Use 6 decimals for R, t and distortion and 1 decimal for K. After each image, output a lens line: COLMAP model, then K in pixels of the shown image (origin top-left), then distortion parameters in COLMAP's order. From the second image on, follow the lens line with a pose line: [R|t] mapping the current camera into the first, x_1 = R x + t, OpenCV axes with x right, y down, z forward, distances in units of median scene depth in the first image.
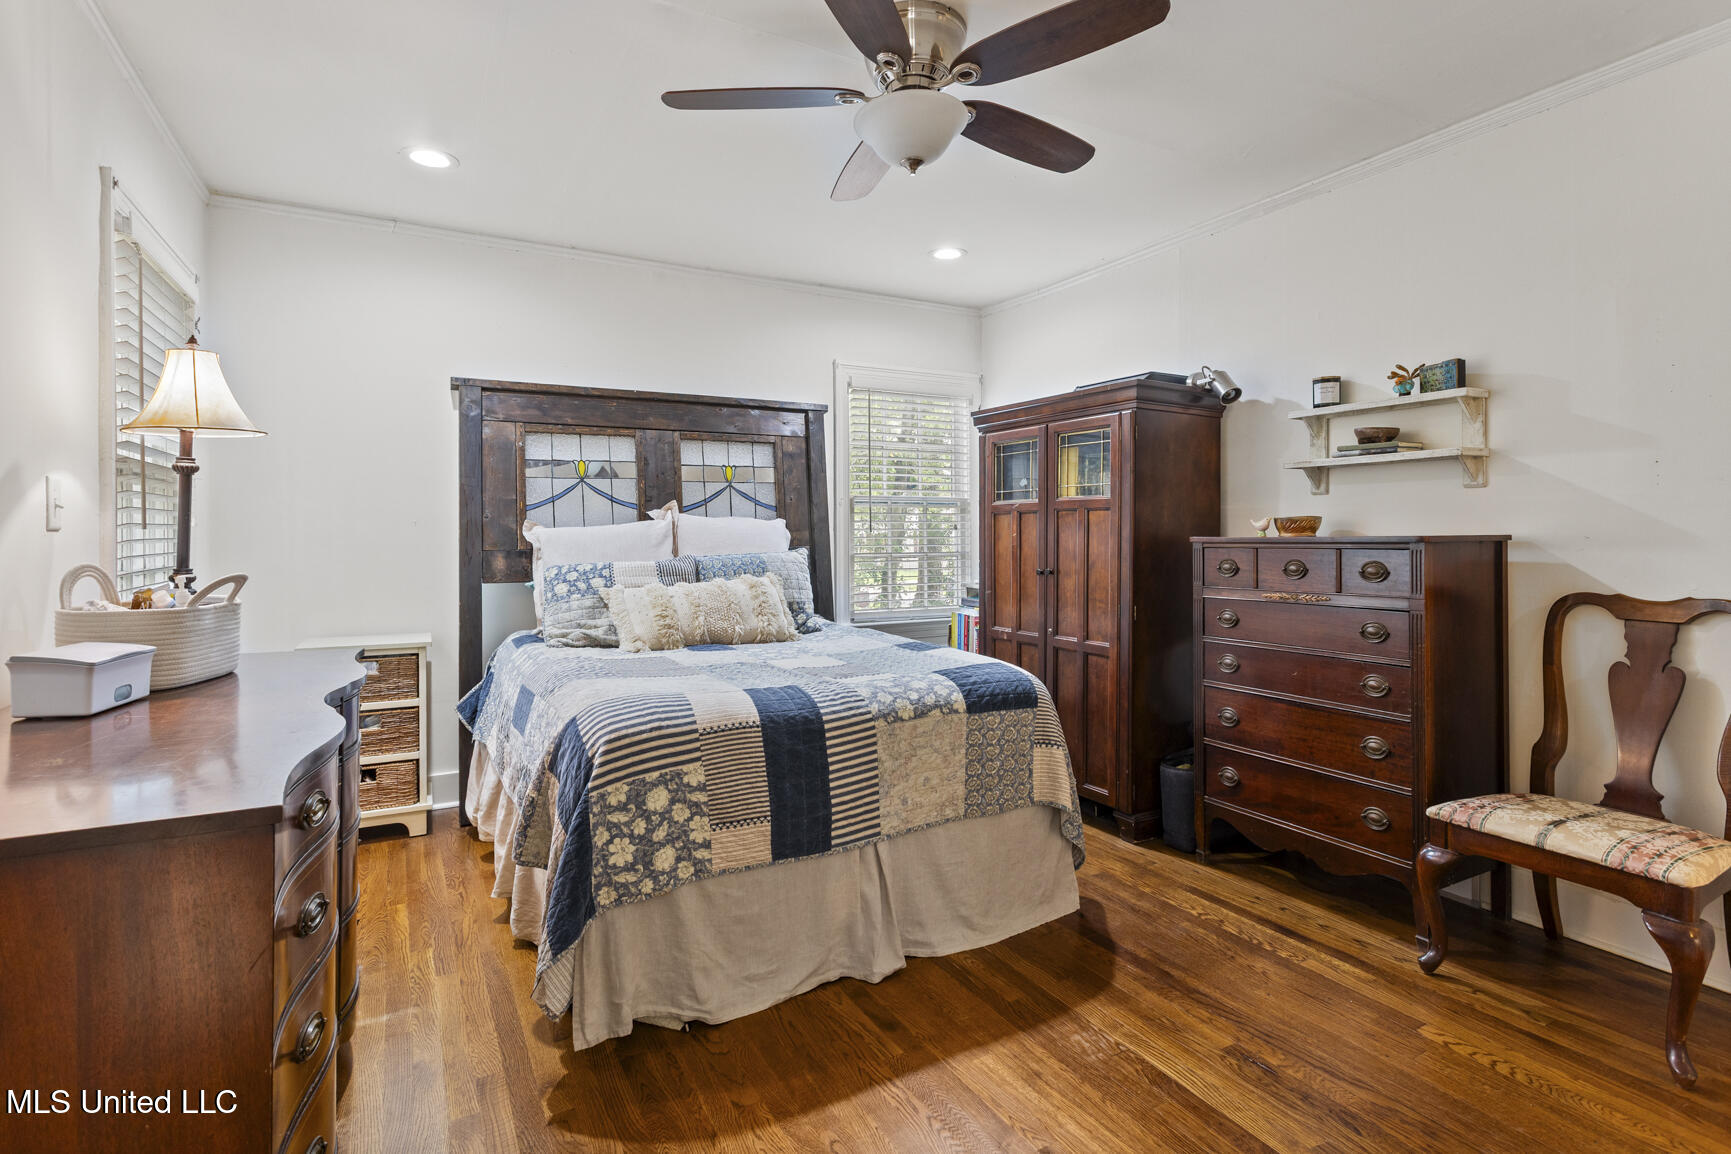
lens RADIAL K [[840.6, 0, 871.2], [0, 840.6, 548.0], [0, 0, 1]] dist [0.002604, 0.001492]
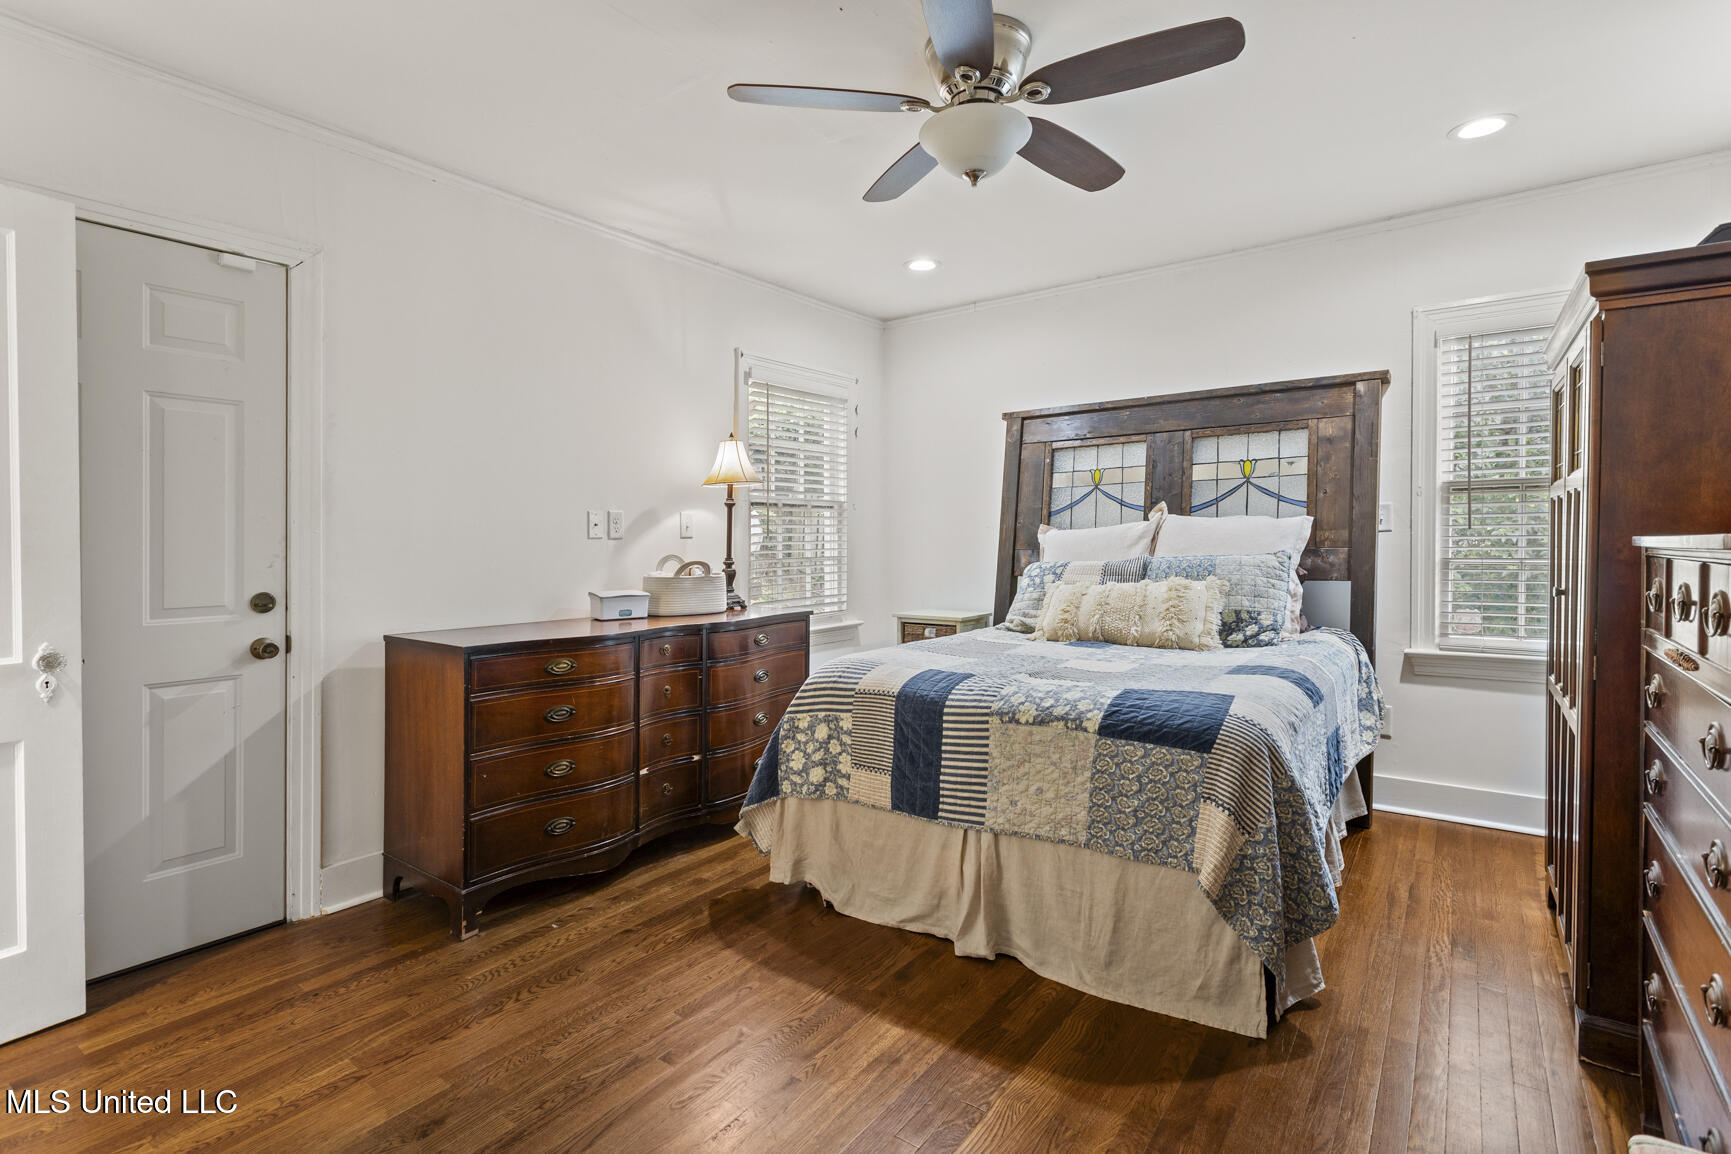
lens RADIAL K [[840.6, 0, 867.2], [0, 840.6, 561.1], [0, 0, 1]] dist [0.002604, 0.001492]
pose [[0.422870, 0.020057, -0.905969, 0.861502], [-0.005541, 0.999794, 0.019548, -0.005518], [0.906174, -0.003246, 0.422894, 0.416431]]
